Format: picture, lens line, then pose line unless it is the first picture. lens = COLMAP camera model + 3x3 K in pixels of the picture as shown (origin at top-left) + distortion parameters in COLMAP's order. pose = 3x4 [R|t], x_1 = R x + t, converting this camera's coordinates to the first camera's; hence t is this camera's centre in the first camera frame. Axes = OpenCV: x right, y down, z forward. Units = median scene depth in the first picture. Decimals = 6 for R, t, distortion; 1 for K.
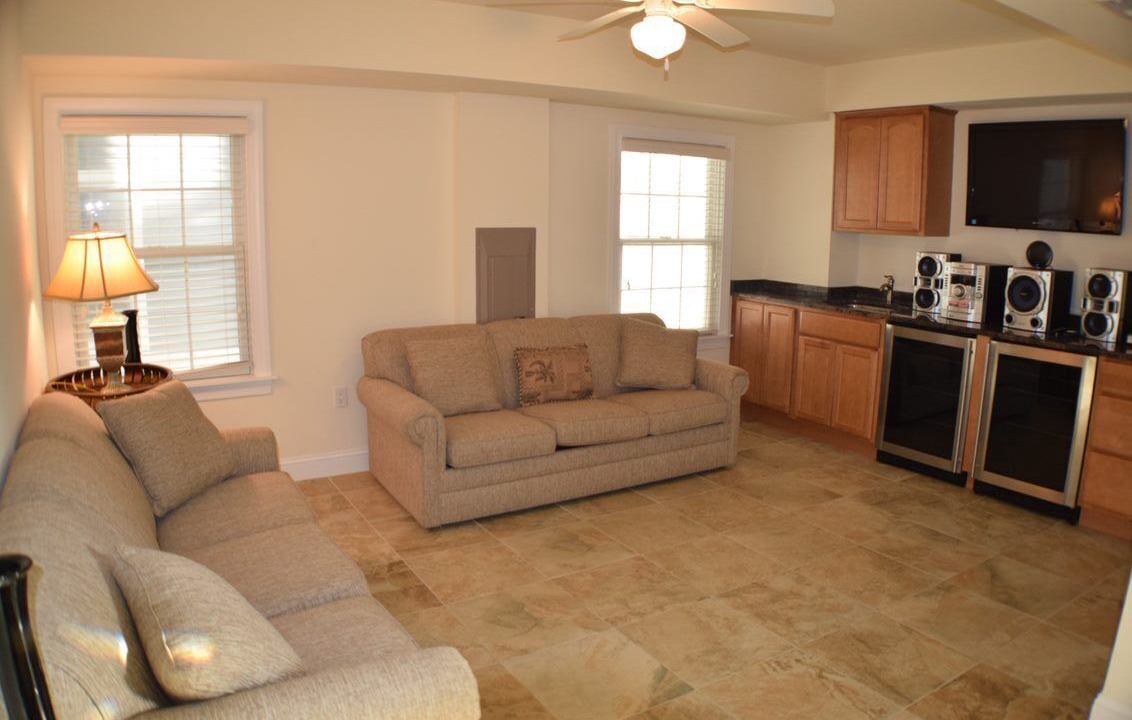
lens RADIAL K [[786.4, 0, 571.3], [0, 786.4, 359.4], [0, 0, 1]] dist [-0.210749, 0.057019]
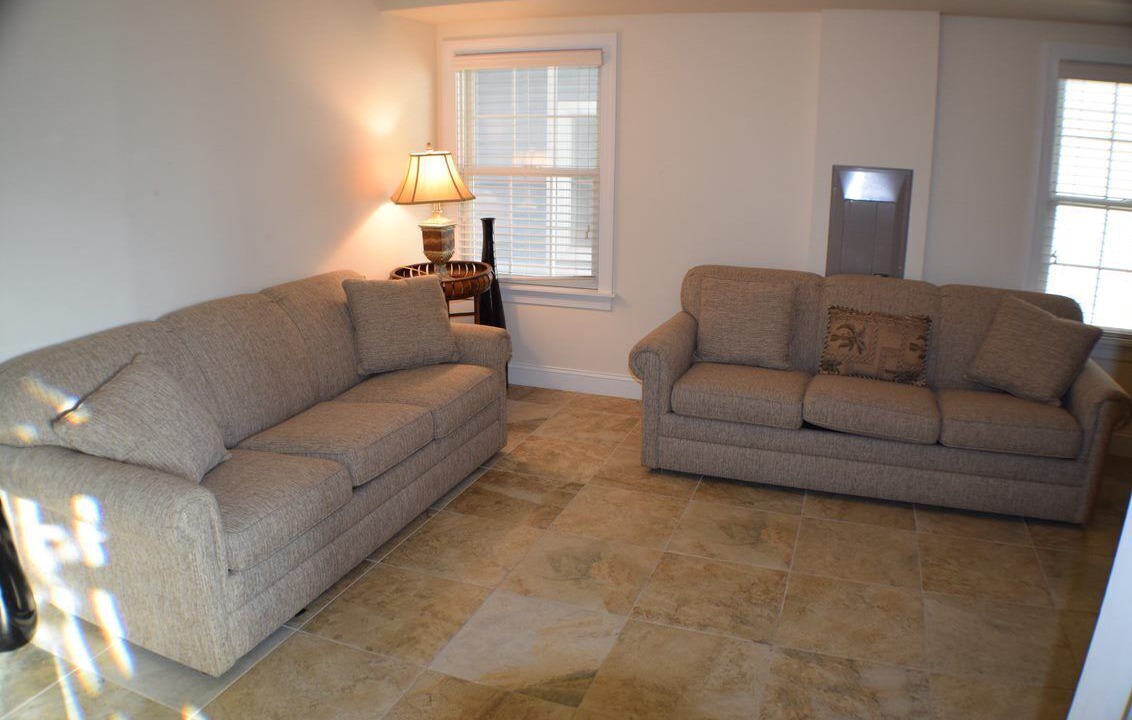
lens RADIAL K [[786.4, 0, 571.3], [0, 786.4, 359.4], [0, 0, 1]] dist [-0.210749, 0.057019]
pose [[0.618683, 0.202070, -0.759210, 0.444828], [-0.148669, 0.979009, 0.139421, -0.035076], [0.771446, 0.026613, 0.635738, 0.278943]]
